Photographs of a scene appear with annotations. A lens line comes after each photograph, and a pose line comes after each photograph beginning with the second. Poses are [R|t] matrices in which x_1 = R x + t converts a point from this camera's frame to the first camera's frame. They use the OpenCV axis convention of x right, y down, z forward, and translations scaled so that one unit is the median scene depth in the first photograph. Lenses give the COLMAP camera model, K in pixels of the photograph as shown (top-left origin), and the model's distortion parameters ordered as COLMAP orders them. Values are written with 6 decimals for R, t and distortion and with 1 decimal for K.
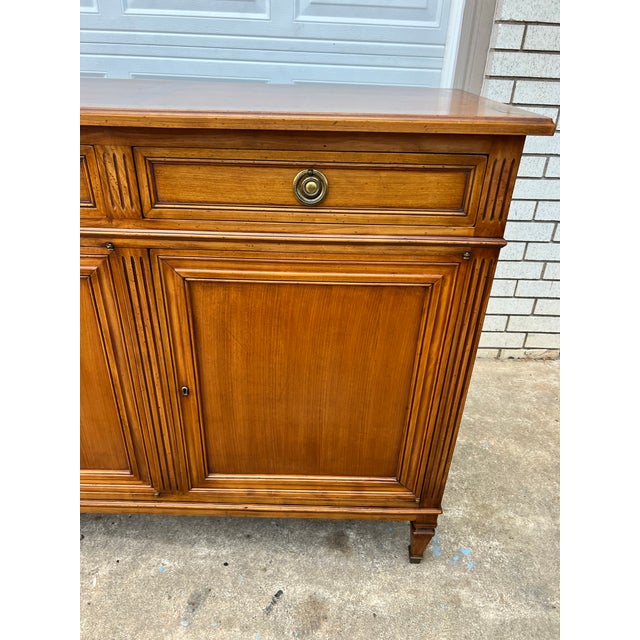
lens RADIAL K [[486.8, 0, 315.5], [0, 486.8, 322.5], [0, 0, 1]] dist [0.035832, -0.042526]
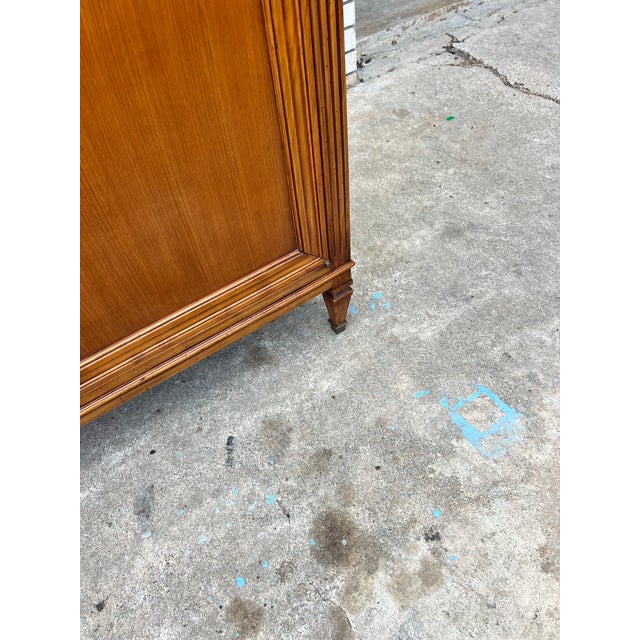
lens RADIAL K [[486.8, 0, 320.5], [0, 486.8, 323.7], [0, 0, 1]] dist [0.035832, -0.042526]
pose [[0.815975, -0.499369, 0.291231, -0.096562], [0.371434, 0.838924, 0.397798, 0.113402], [-0.442969, -0.216420, 0.870024, 0.254772]]
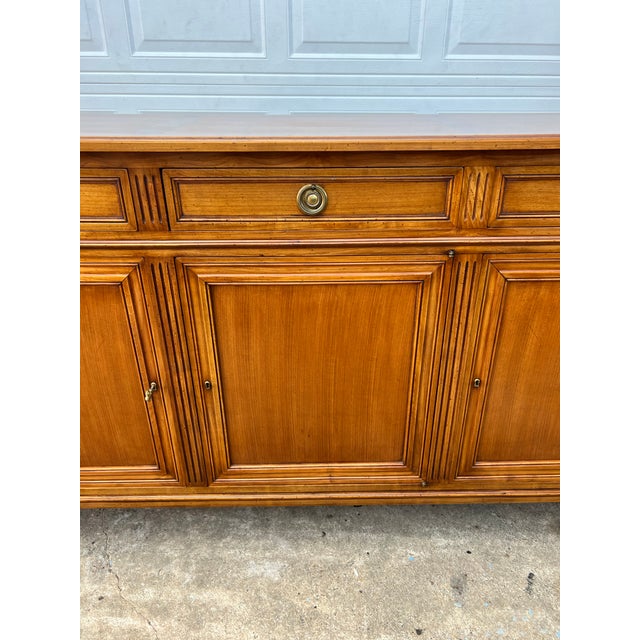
lens RADIAL K [[486.8, 0, 322.2], [0, 486.8, 322.0], [0, 0, 1]] dist [0.035832, -0.042526]
pose [[0.999145, -0.040788, 0.006730, -0.541193], [0.041110, 0.997478, -0.057866, 0.044956], [-0.004352, 0.058093, 0.998302, -0.106543]]
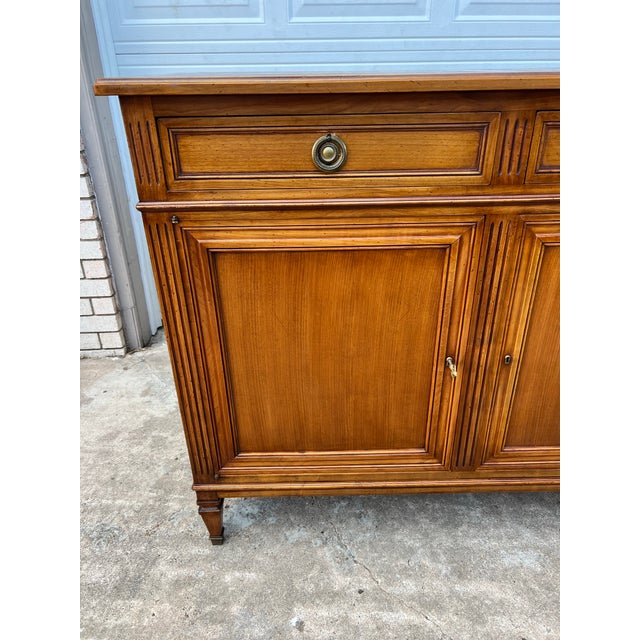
lens RADIAL K [[486.8, 0, 316.7], [0, 486.8, 320.4], [0, 0, 1]] dist [0.035832, -0.042526]
pose [[0.998415, -0.056173, -0.003578, -1.102717], [0.055950, 0.997374, -0.045985, 0.055309], [0.006152, 0.045711, 0.998936, -0.023069]]
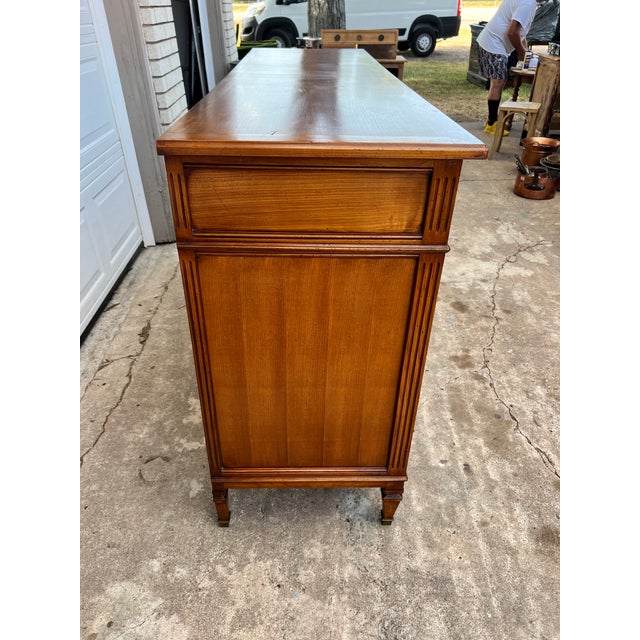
lens RADIAL K [[486.8, 0, 322.5], [0, 486.8, 321.0], [0, 0, 1]] dist [0.035832, -0.042526]
pose [[-0.042542, -0.570850, 0.819951, -2.101337], [0.482895, 0.706717, 0.517071, -0.609582], [-0.874644, 0.417948, 0.245596, 0.740073]]
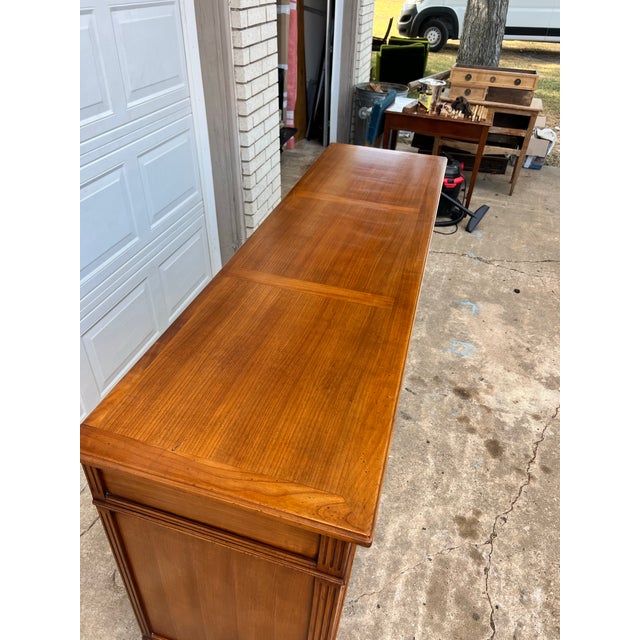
lens RADIAL K [[486.8, 0, 317.2], [0, 486.8, 323.1], [0, 0, 1]] dist [0.035832, -0.042526]
pose [[0.264281, -0.591618, 0.761672, -1.722668], [0.441015, 0.776478, 0.450097, -0.852014], [-0.857707, 0.216957, 0.466121, 0.290019]]
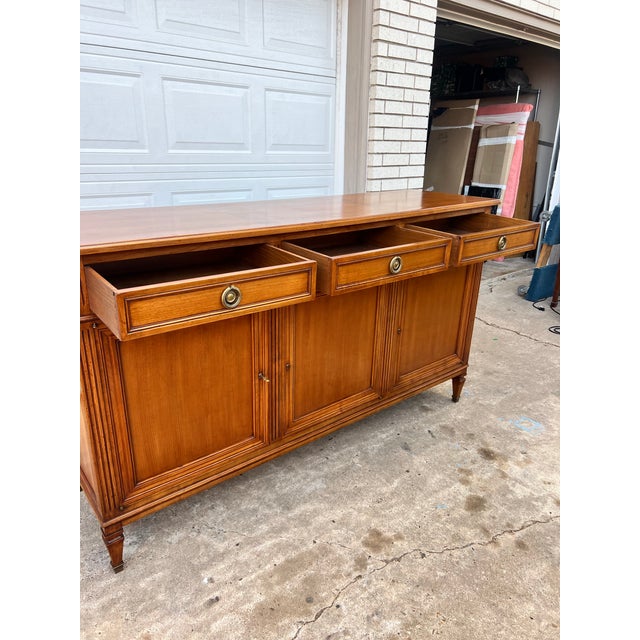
lens RADIAL K [[486.8, 0, 317.1], [0, 486.8, 320.1], [0, 0, 1]] dist [0.035832, -0.042526]
pose [[0.771832, -0.236304, 0.590285, -1.584396], [0.316005, 0.948161, -0.033625, 0.044116], [-0.551740, 0.212486, 0.806494, -0.485502]]
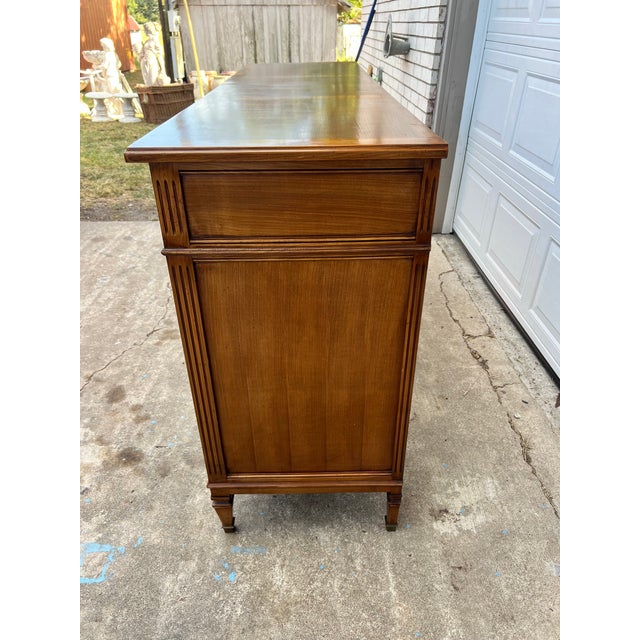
lens RADIAL K [[486.8, 0, 313.5], [0, 486.8, 317.1], [0, 0, 1]] dist [0.035832, -0.042526]
pose [[0.014360, 0.492071, -0.870437, 1.062284], [-0.480198, 0.766961, 0.425653, -0.516104], [0.877042, 0.411870, 0.247305, 0.782963]]
